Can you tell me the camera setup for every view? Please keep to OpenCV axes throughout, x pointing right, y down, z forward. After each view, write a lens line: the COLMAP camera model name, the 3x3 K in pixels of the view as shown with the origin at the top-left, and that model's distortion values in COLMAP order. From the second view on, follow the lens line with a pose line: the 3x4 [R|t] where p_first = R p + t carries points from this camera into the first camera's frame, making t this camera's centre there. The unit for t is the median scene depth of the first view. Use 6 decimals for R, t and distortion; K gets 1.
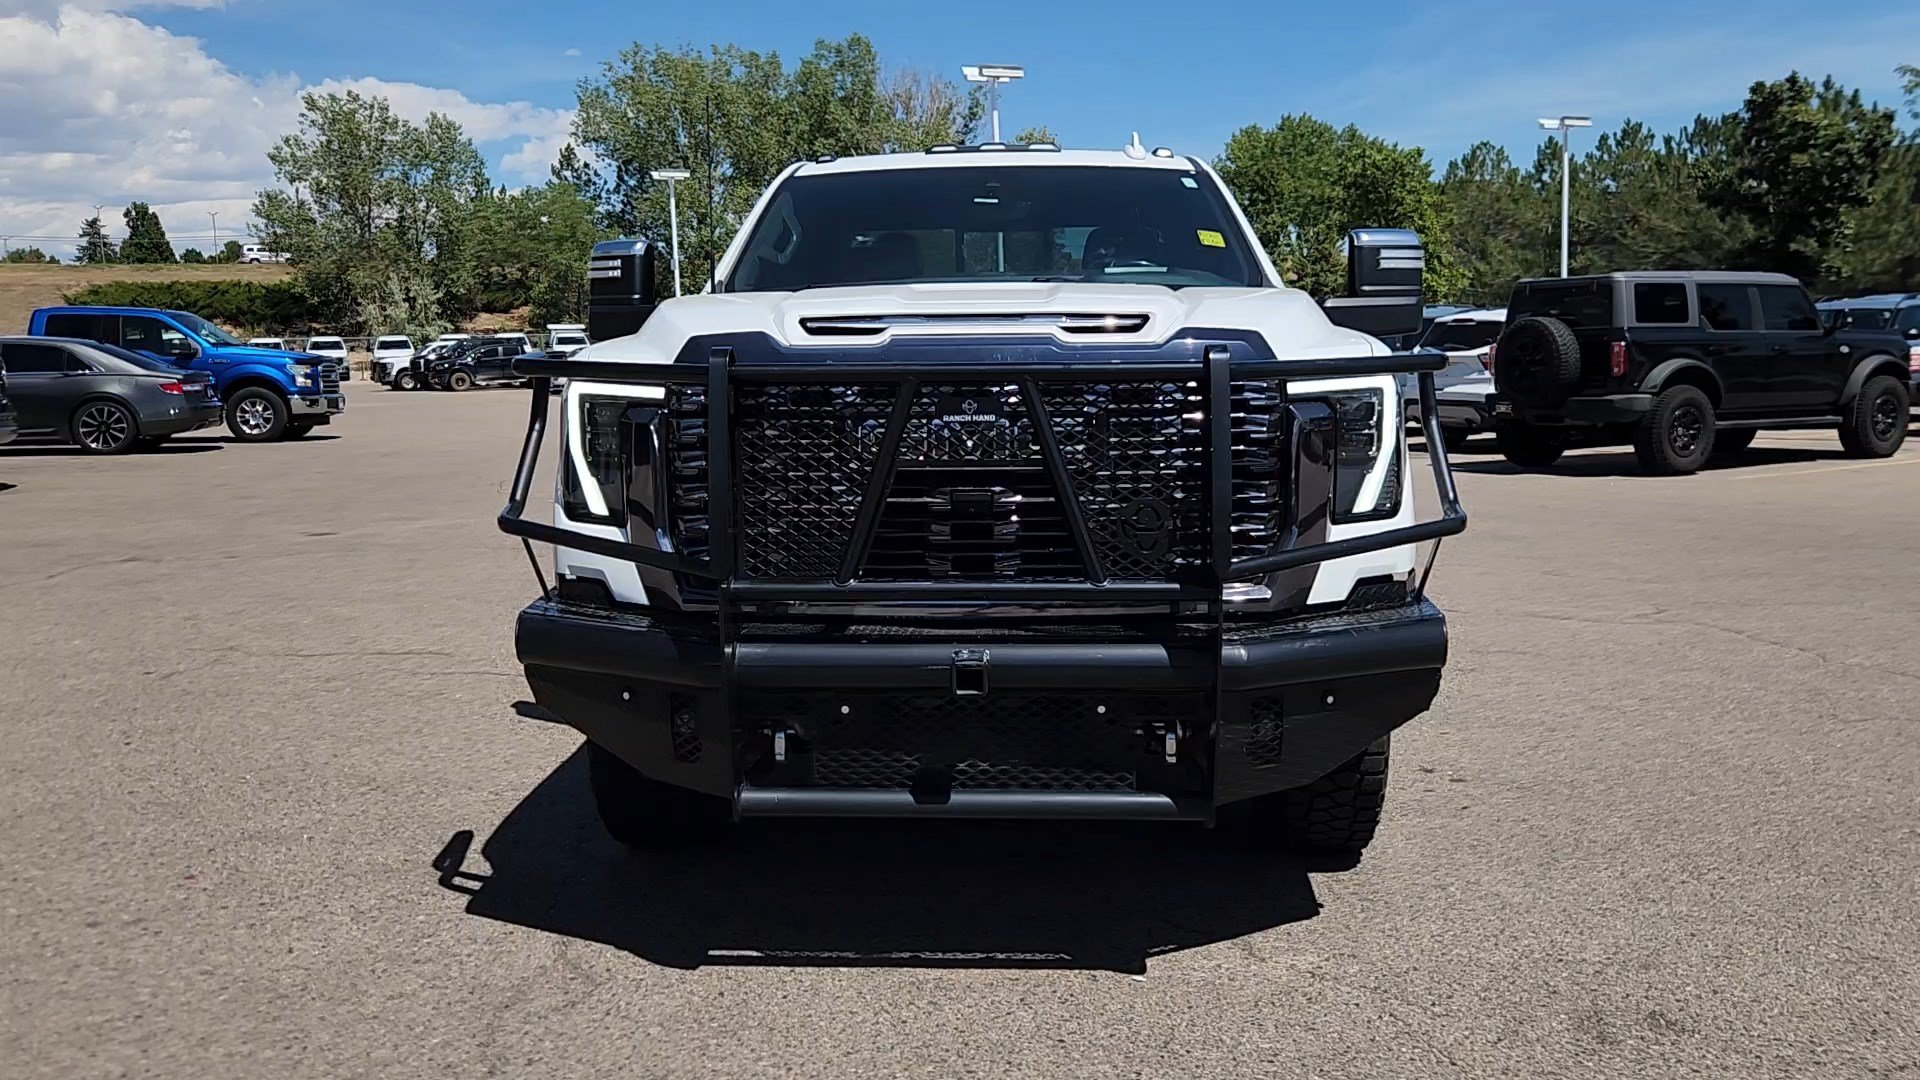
lens RADIAL K [[1631.1, 0, 950.1], [0, 1631.1, 552.0], [0, 0, 1]] dist [0.037290, -0.035422]
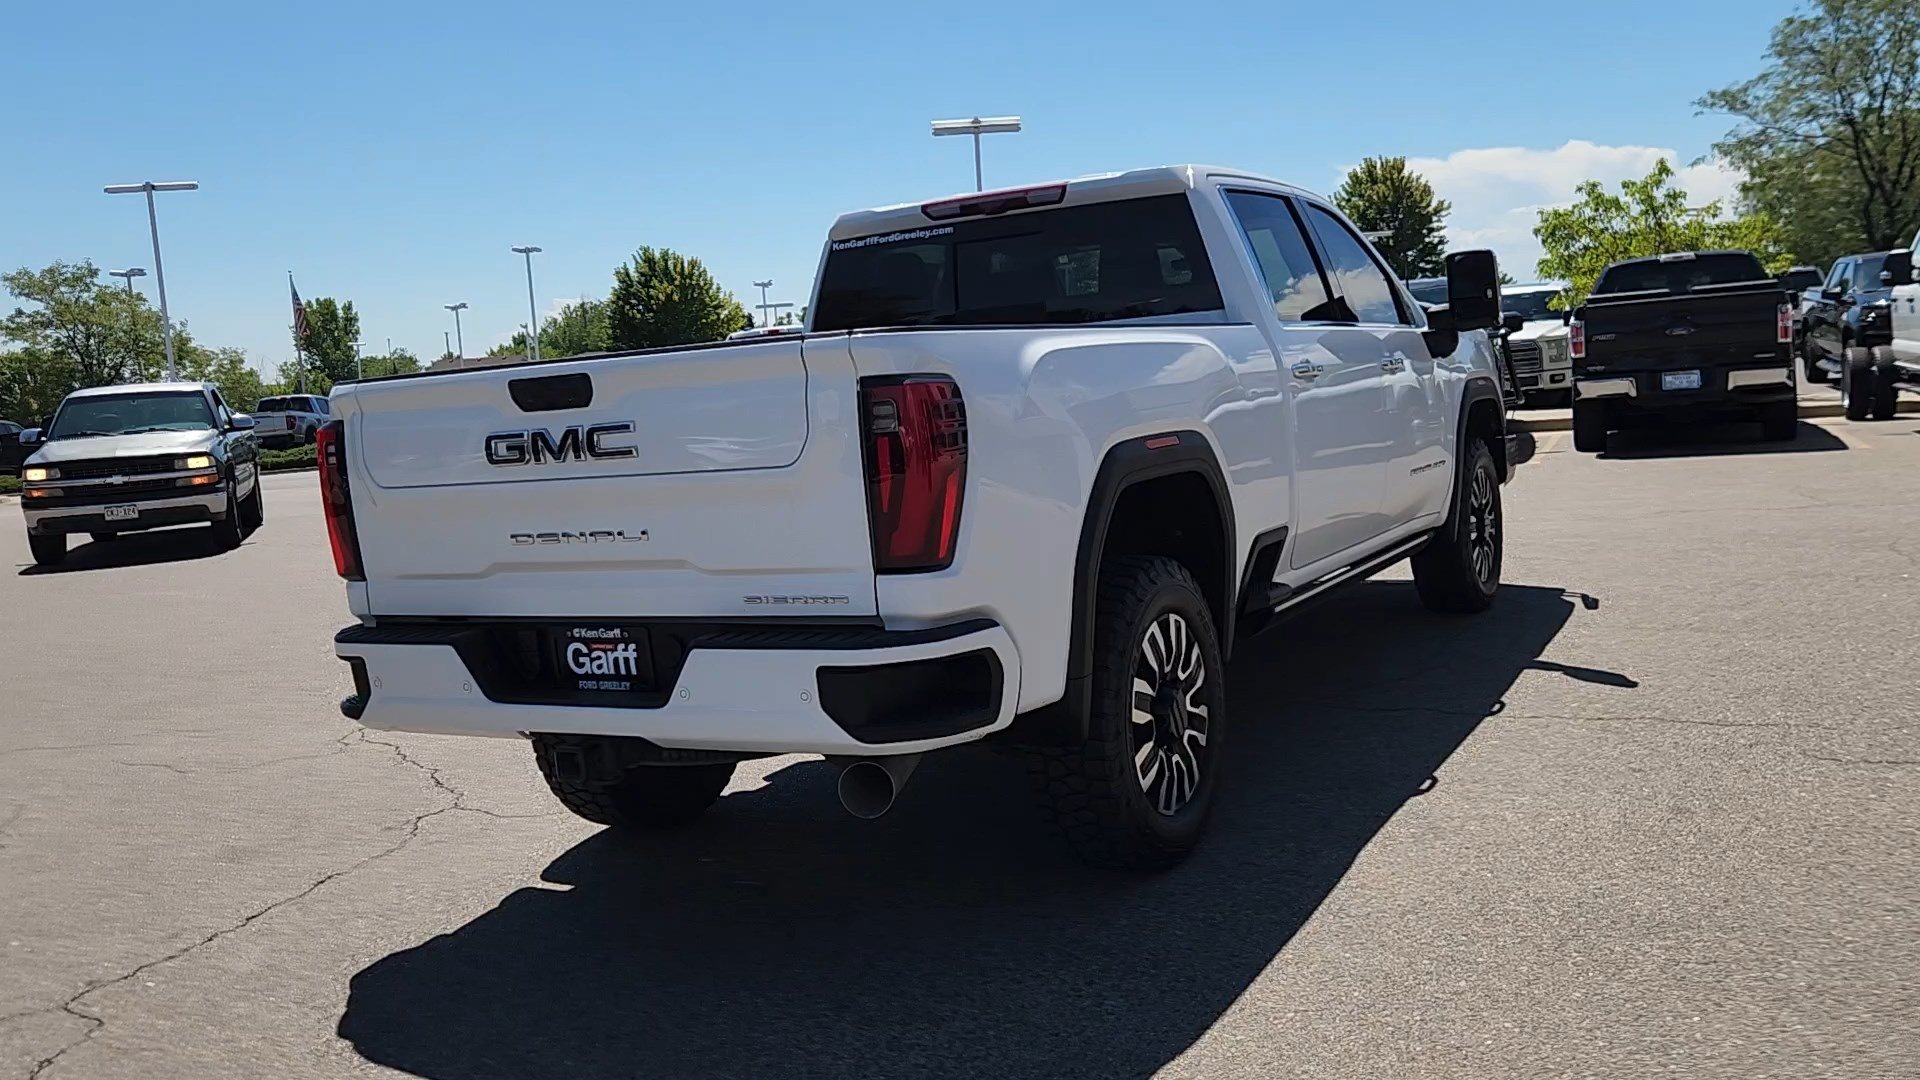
lens RADIAL K [[1629.3, 0, 945.1], [0, 1629.3, 555.3], [0, 0, 1]] dist [0.032438, -0.024059]
pose [[-0.889933, 0.034551, 0.454780, -0.415389], [0.151608, 0.962836, 0.223523, -0.315693], [-0.430155, 0.267869, -0.862098, 2.398336]]
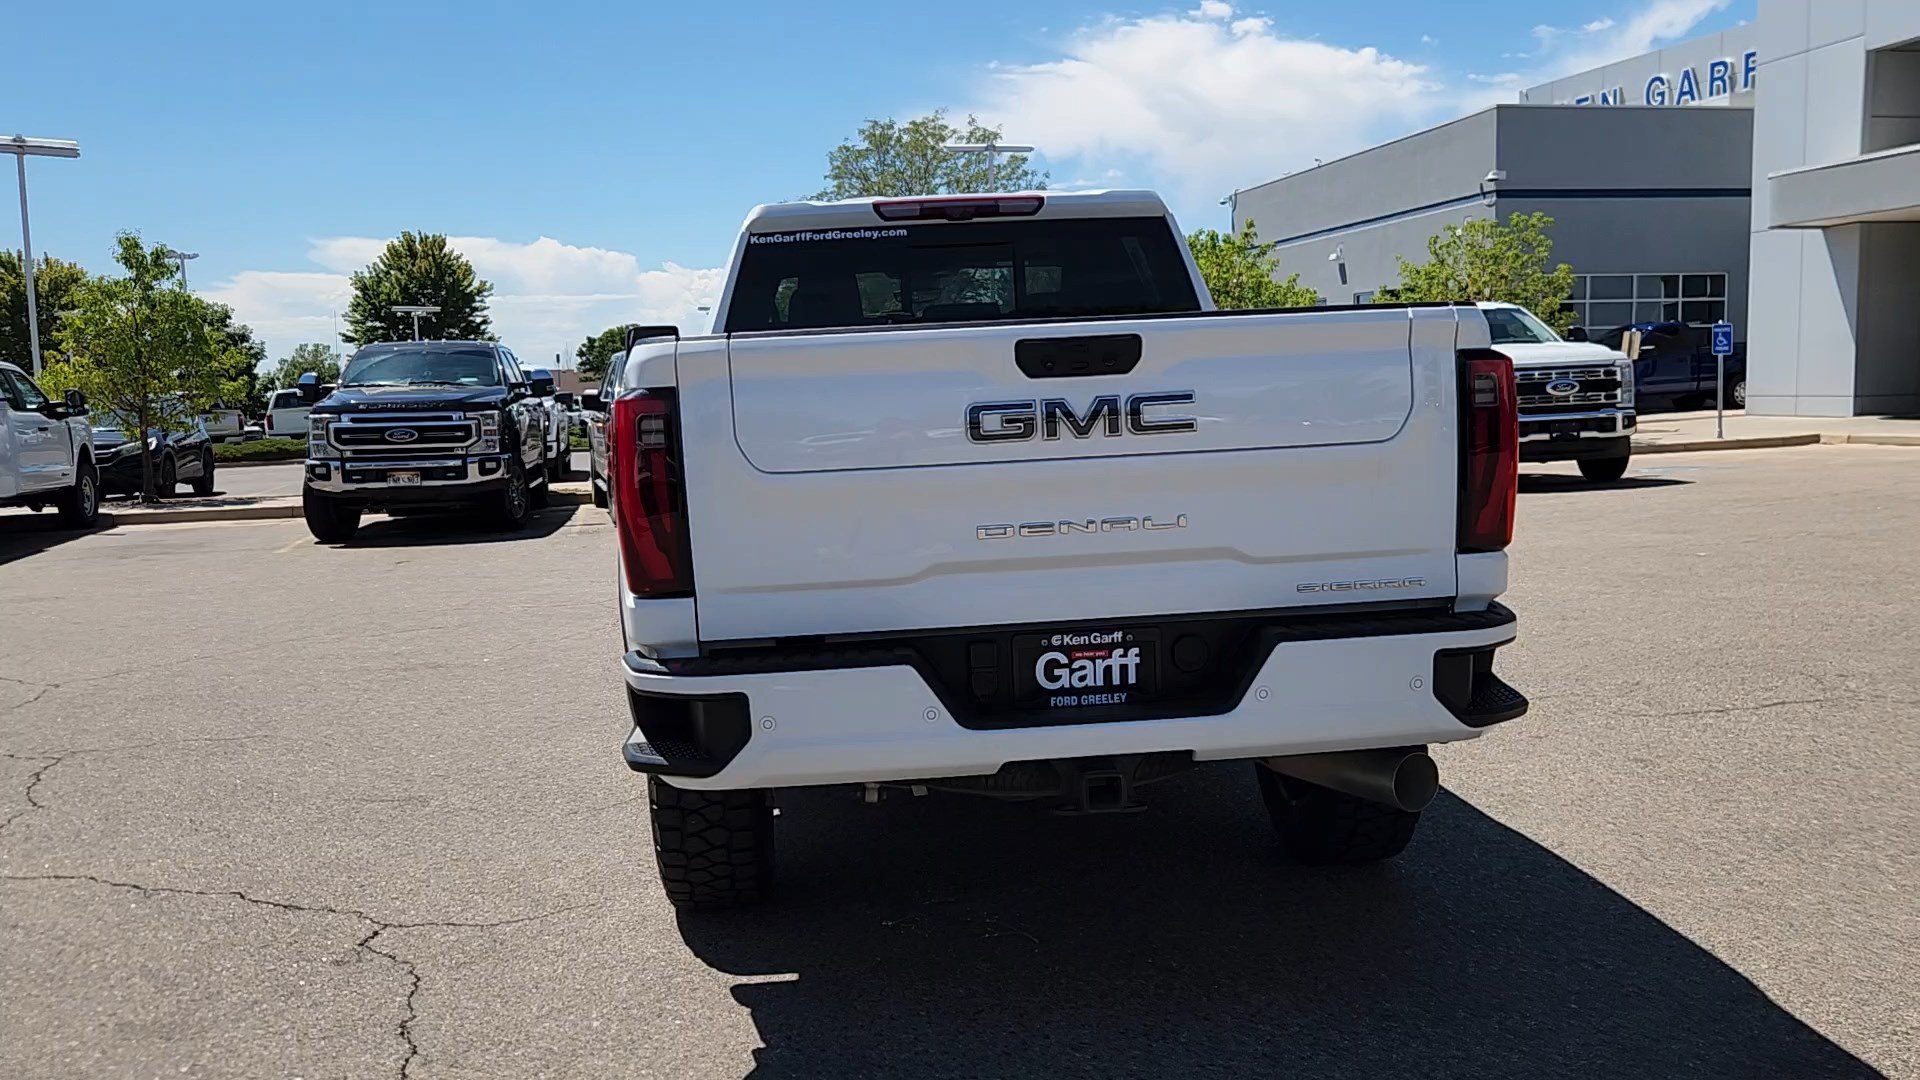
lens RADIAL K [[1629.3, 0, 947.3], [0, 1629.3, 553.6], [0, 0, 1]] dist [0.032438, -0.024059]
pose [[-0.988992, 0.071910, -0.129321, 0.206668], [0.040046, 0.971432, 0.233914, -0.323539], [0.142448, 0.226160, -0.963618, 2.435634]]
